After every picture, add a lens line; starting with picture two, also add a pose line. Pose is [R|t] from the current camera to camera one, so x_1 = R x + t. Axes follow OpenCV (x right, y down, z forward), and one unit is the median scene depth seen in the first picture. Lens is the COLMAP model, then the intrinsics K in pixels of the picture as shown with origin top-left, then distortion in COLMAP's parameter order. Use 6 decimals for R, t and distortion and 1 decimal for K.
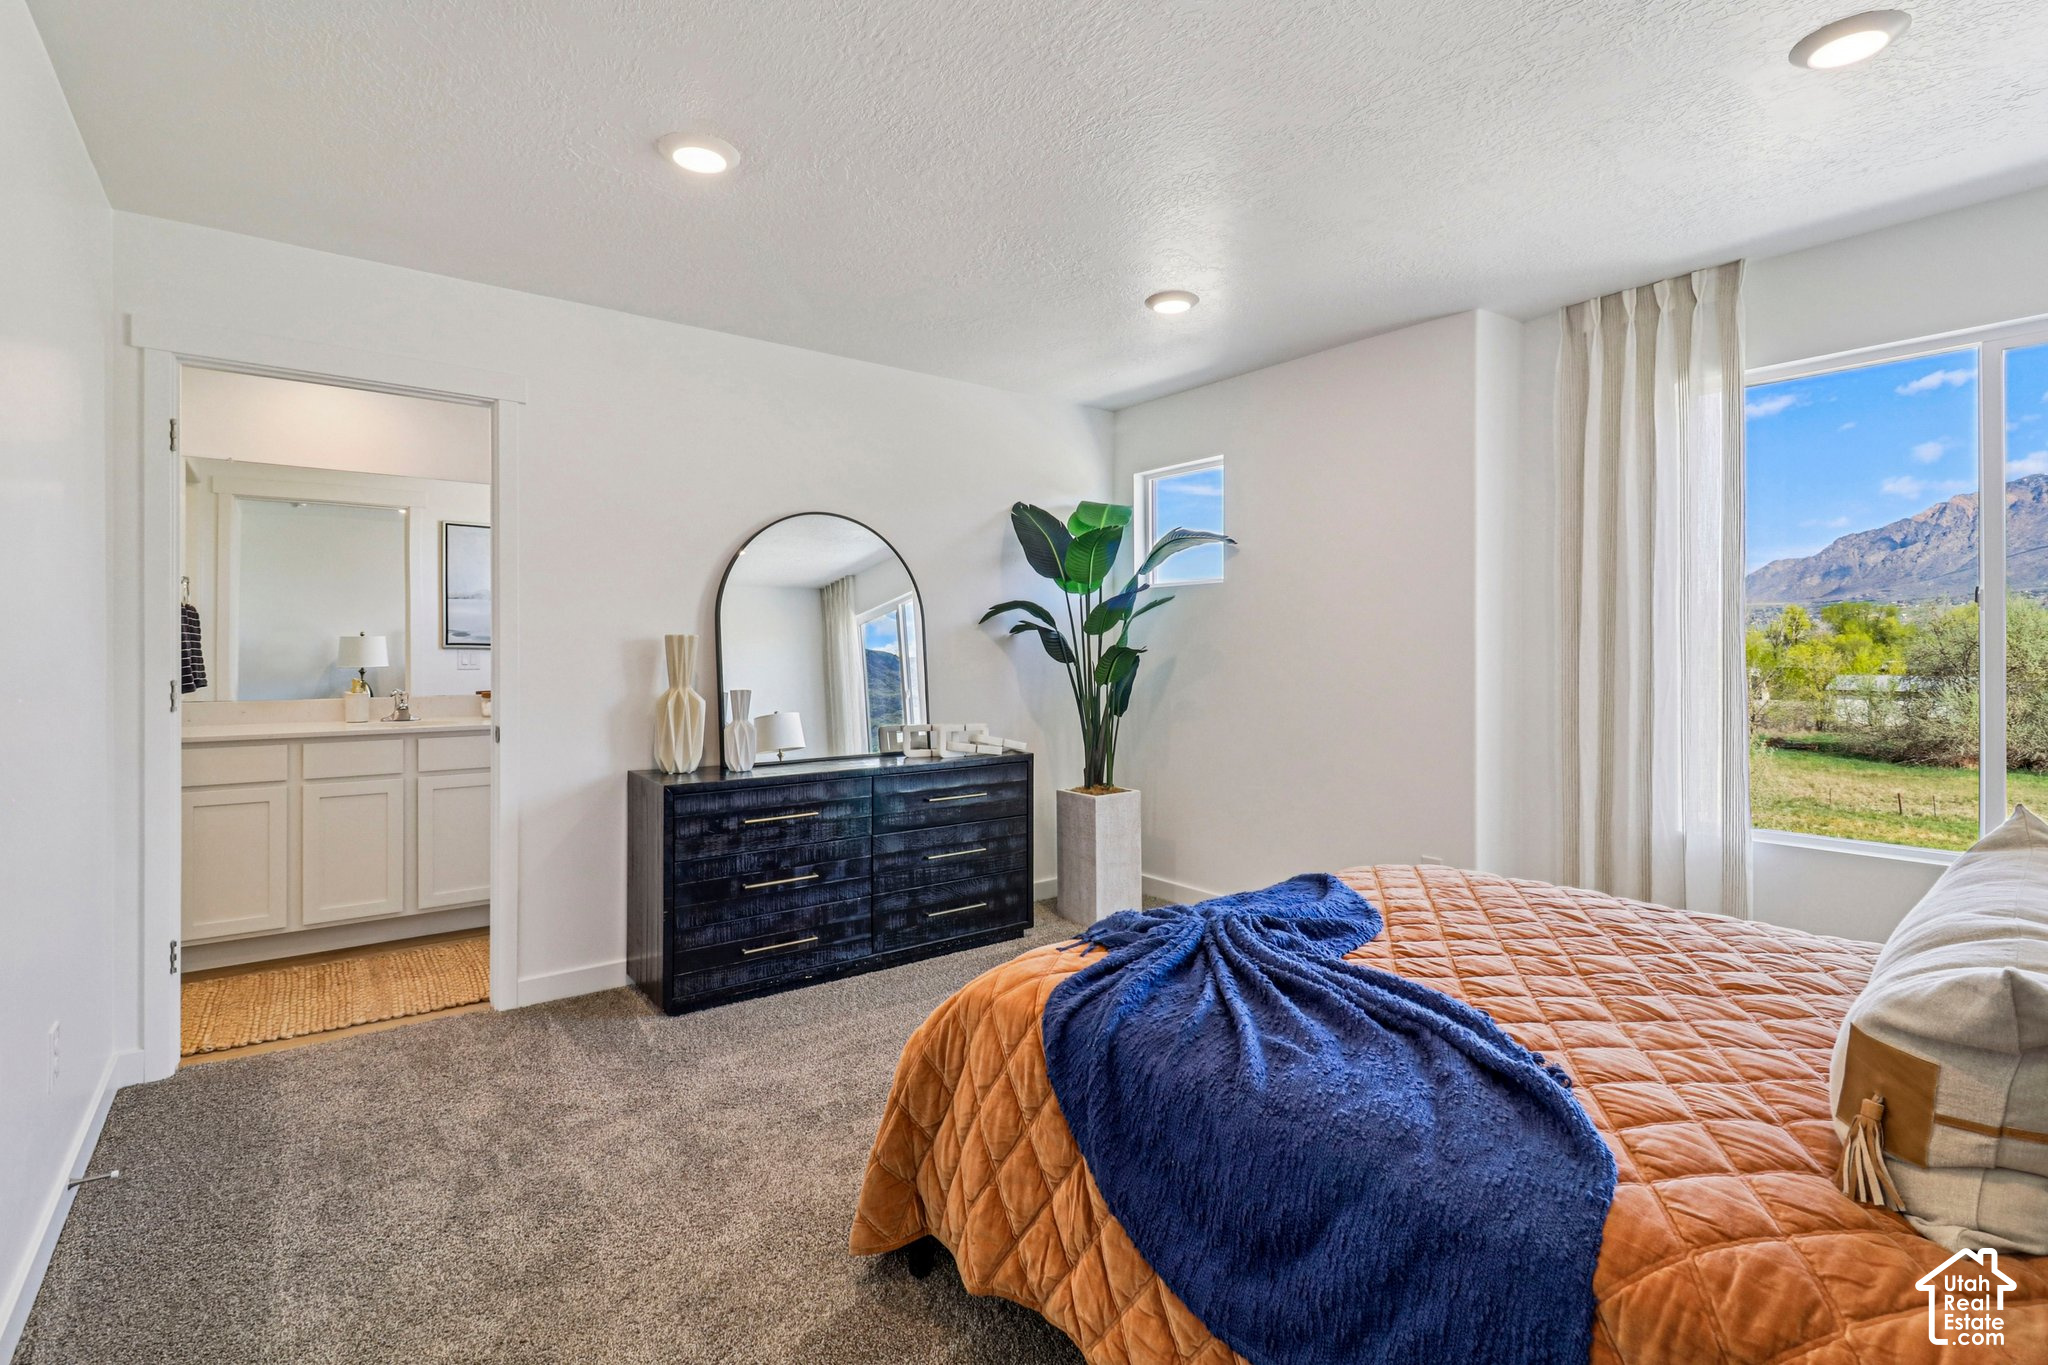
lens RADIAL K [[961.0, 0, 1019.1], [0, 961.0, 660.2], [0, 0, 1]] dist [0.030861, -0.000454]
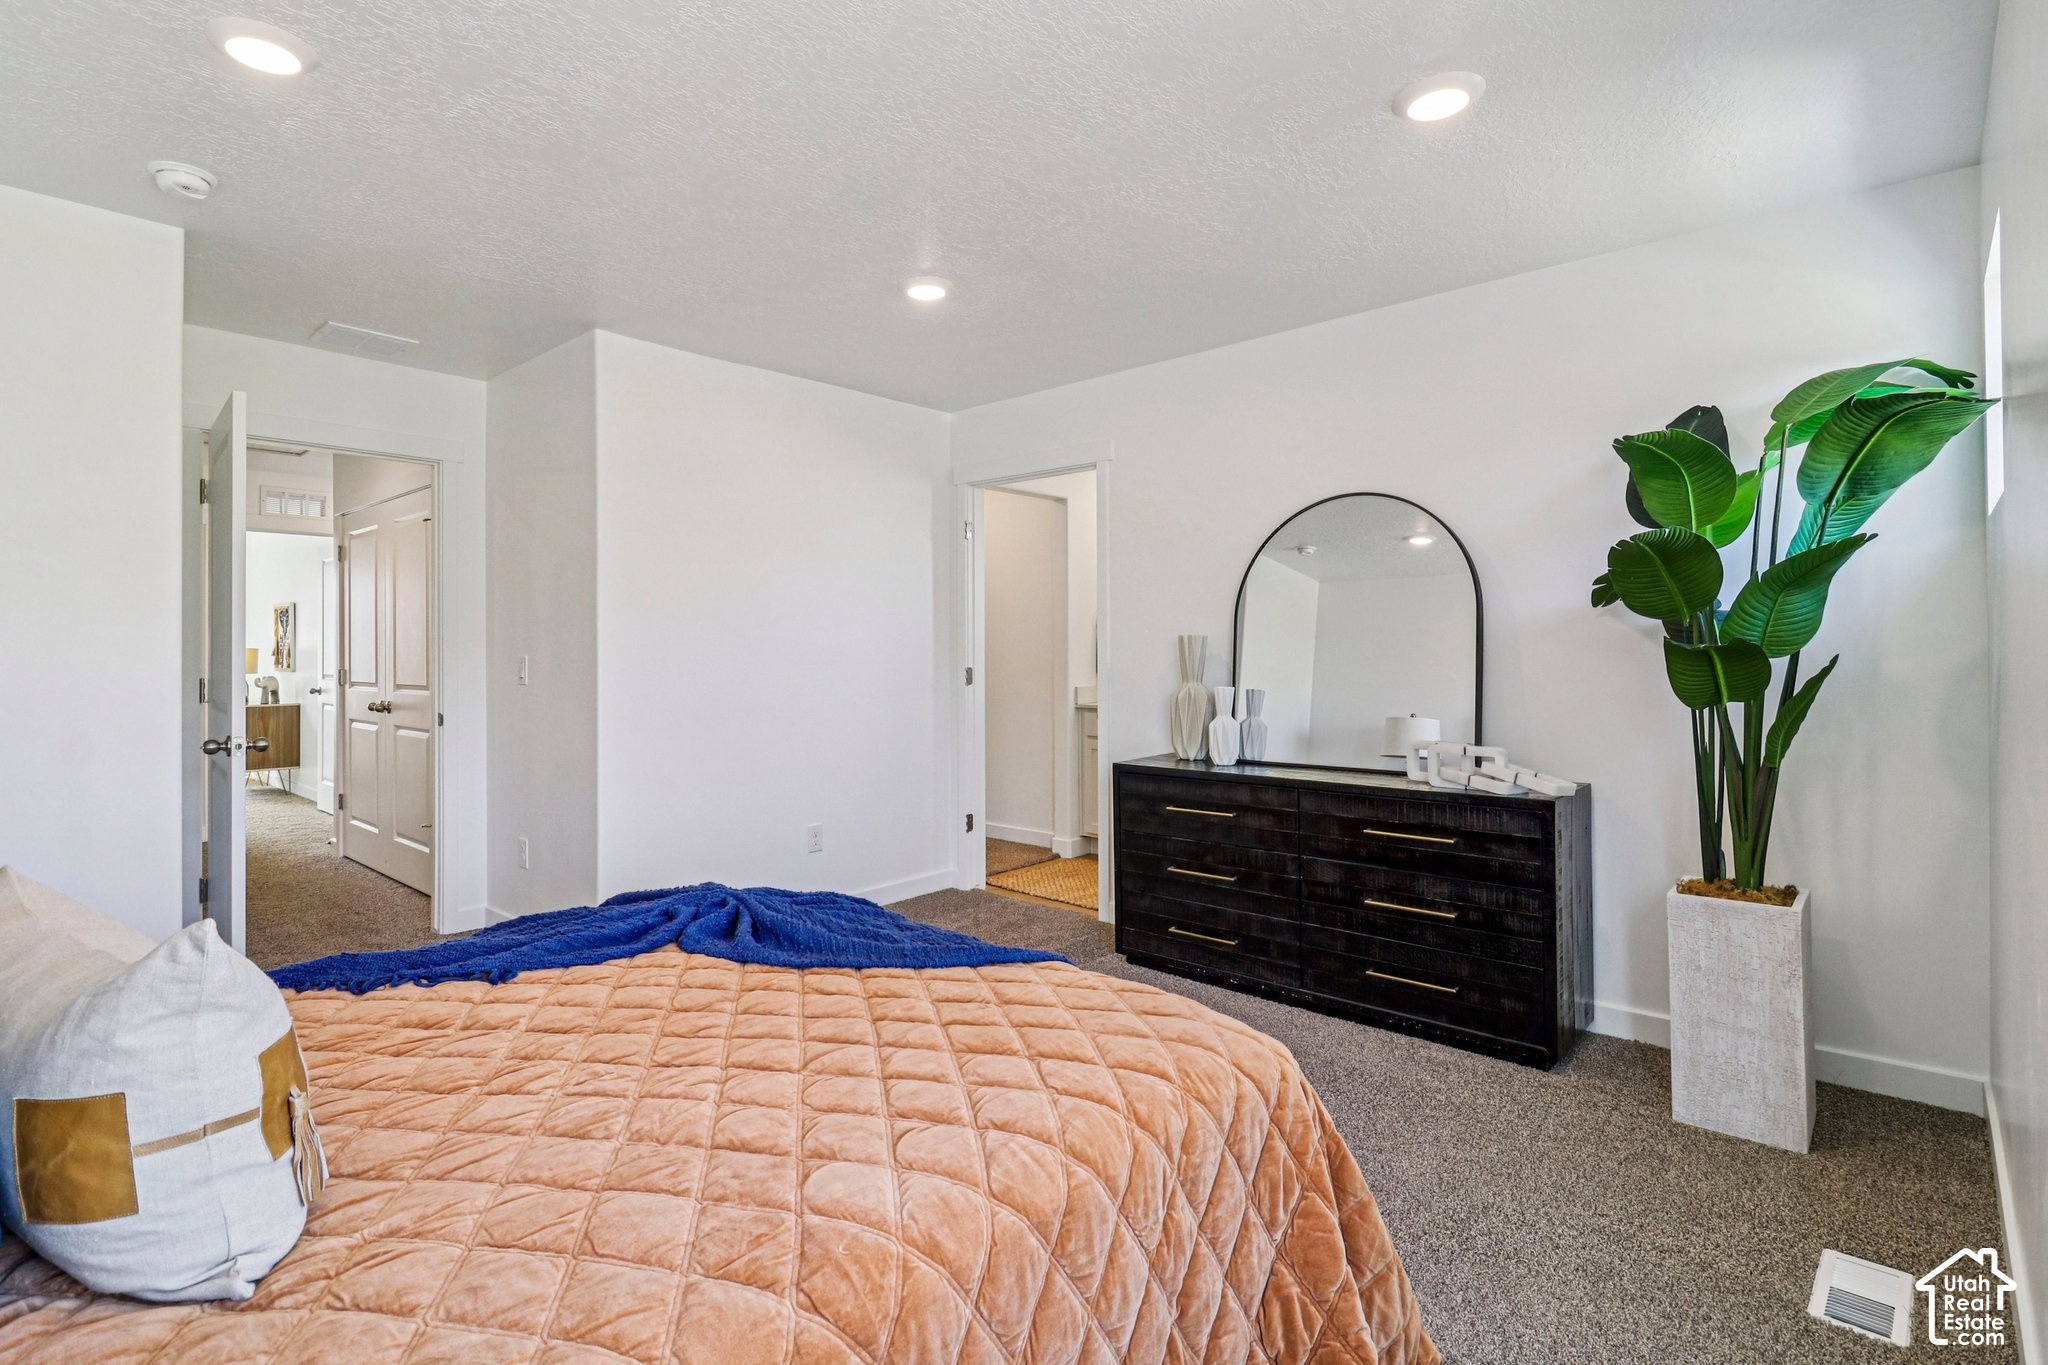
lens RADIAL K [[961.0, 0, 1019.1], [0, 961.0, 660.2], [0, 0, 1]] dist [0.030861, -0.000454]
pose [[0.218916, 0.010230, -0.975690, 0.666896], [-0.006431, 0.999938, 0.009042, -0.005225], [0.975723, 0.004295, 0.218968, 0.554921]]
